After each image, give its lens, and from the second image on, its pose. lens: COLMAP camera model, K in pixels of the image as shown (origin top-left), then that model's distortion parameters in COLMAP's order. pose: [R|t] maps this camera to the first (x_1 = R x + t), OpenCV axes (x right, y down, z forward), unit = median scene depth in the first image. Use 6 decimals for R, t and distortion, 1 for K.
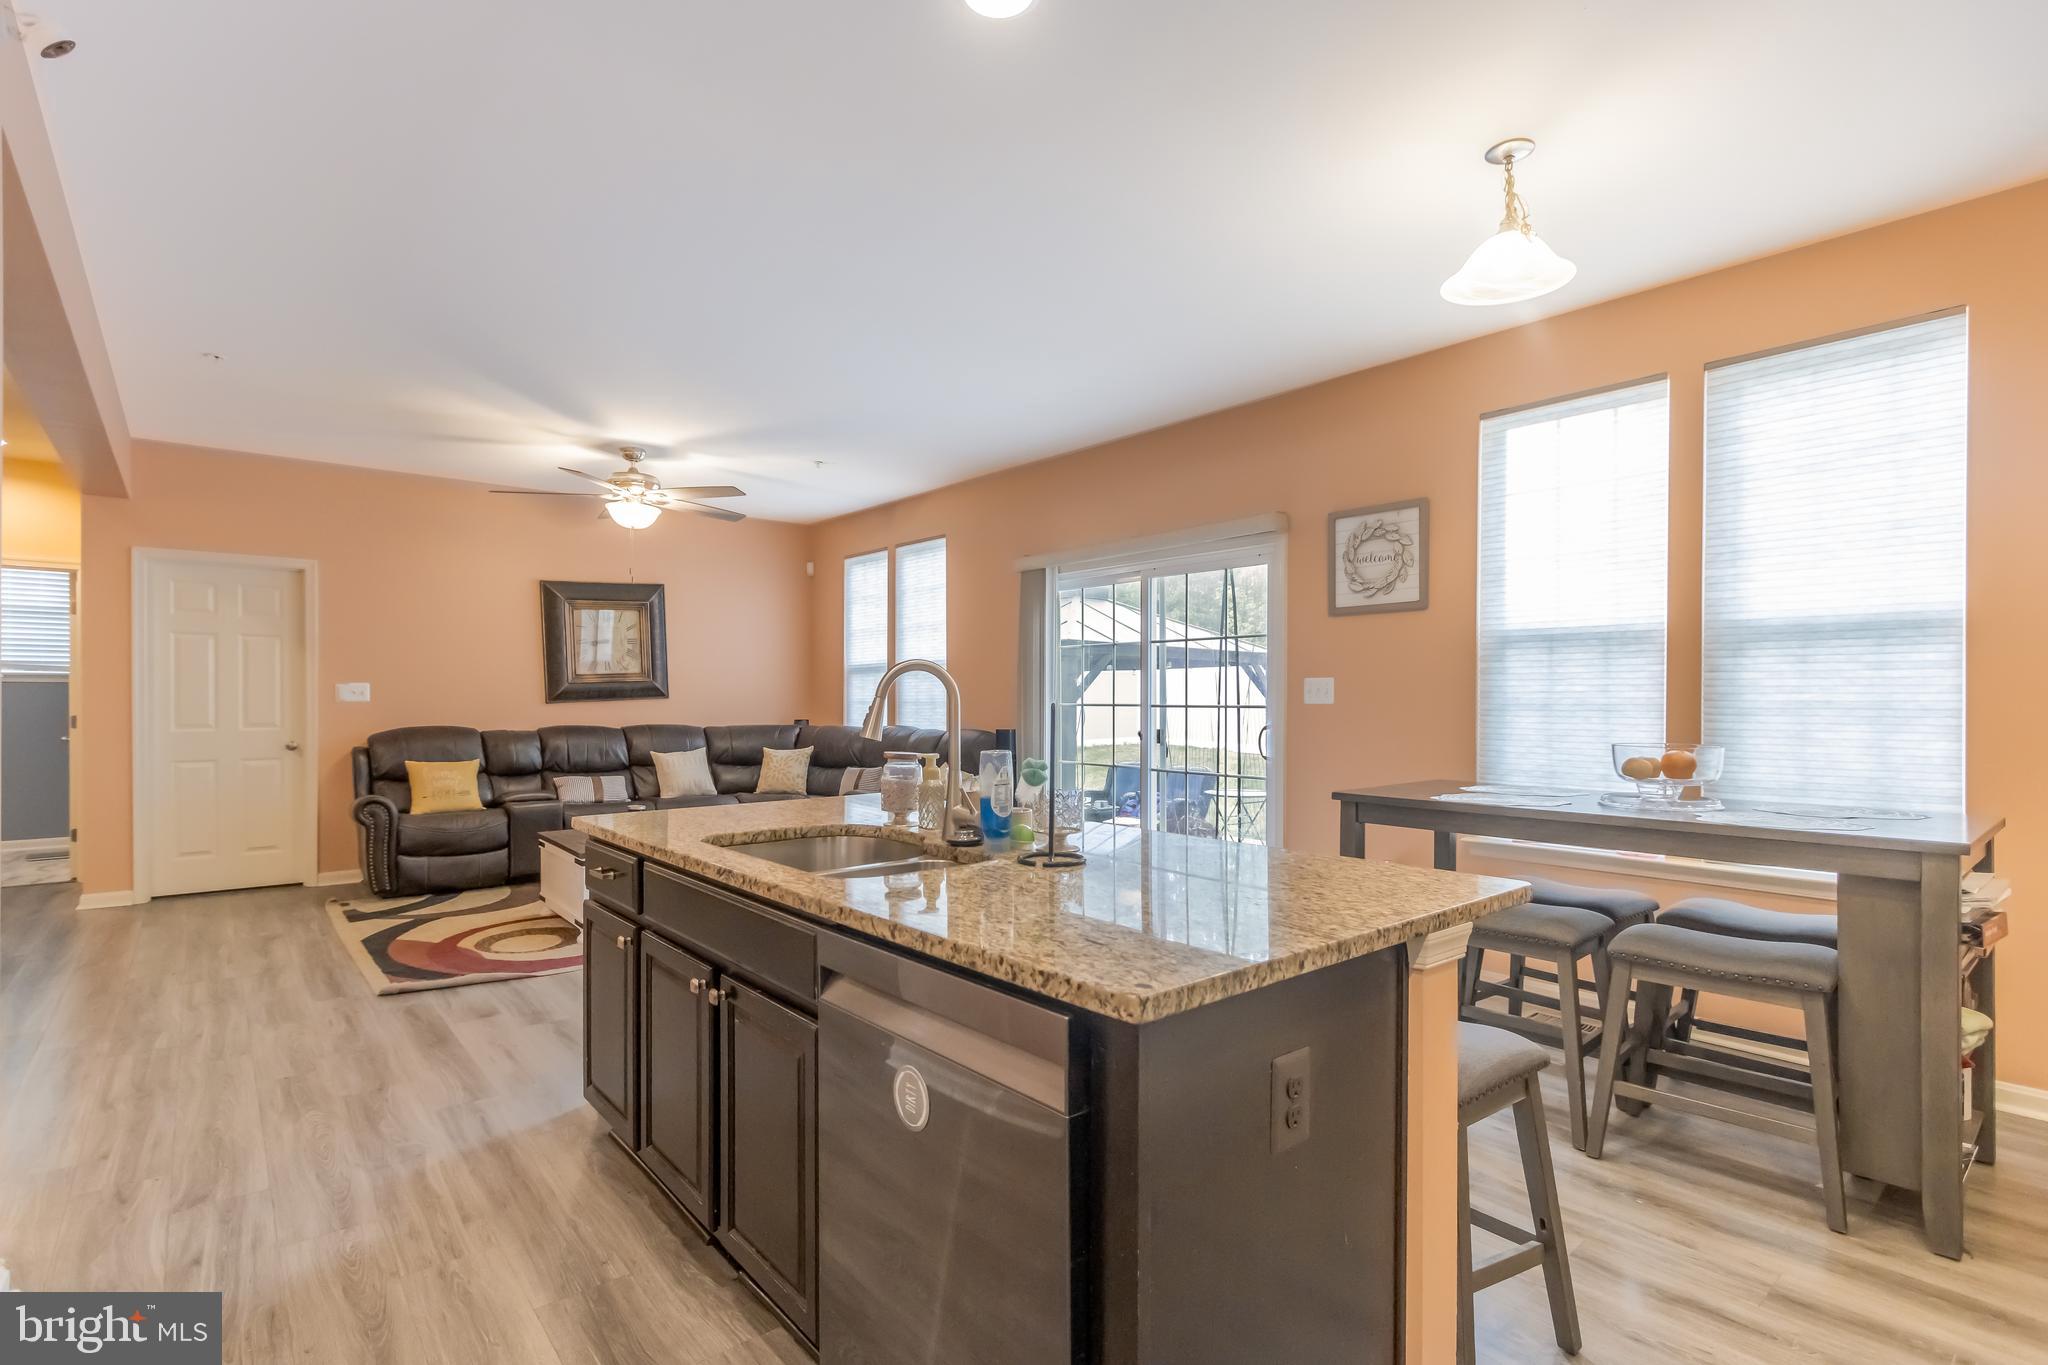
lens RADIAL K [[972.9, 0, 1029.2], [0, 972.9, 689.7], [0, 0, 1]] dist [0.003019, -0.001755]
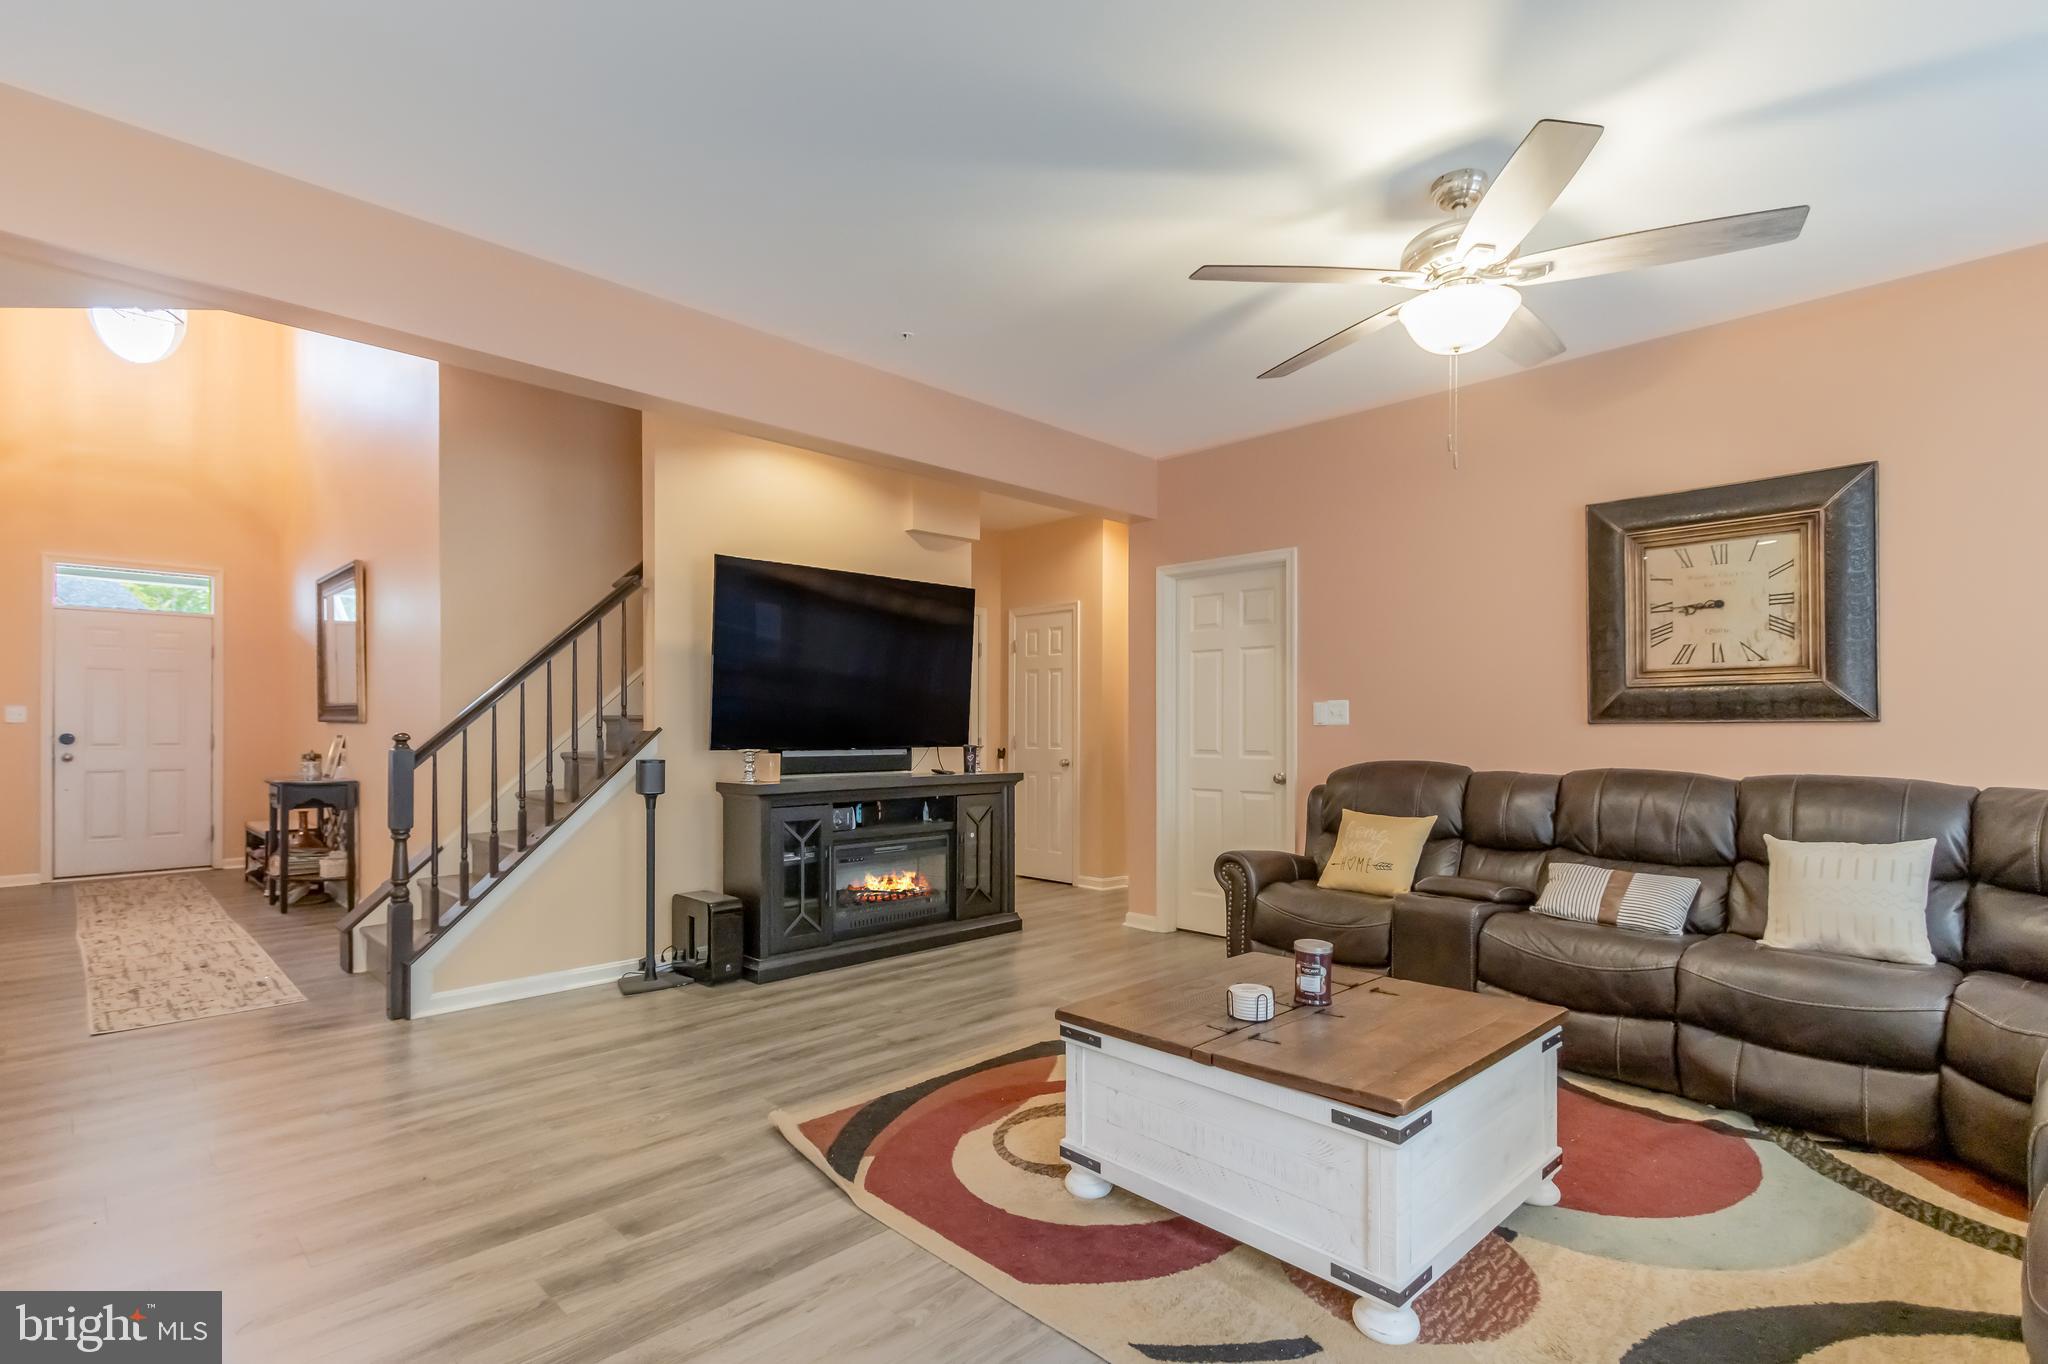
lens RADIAL K [[972.9, 0, 1046.0], [0, 972.9, 737.3], [0, 0, 1]] dist [0.003019, -0.001755]
pose [[0.089317, 0.007349, -0.995976, 0.036727], [0.004633, 0.999959, 0.007794, 0.014001], [0.995992, -0.005311, 0.089280, 0.665975]]
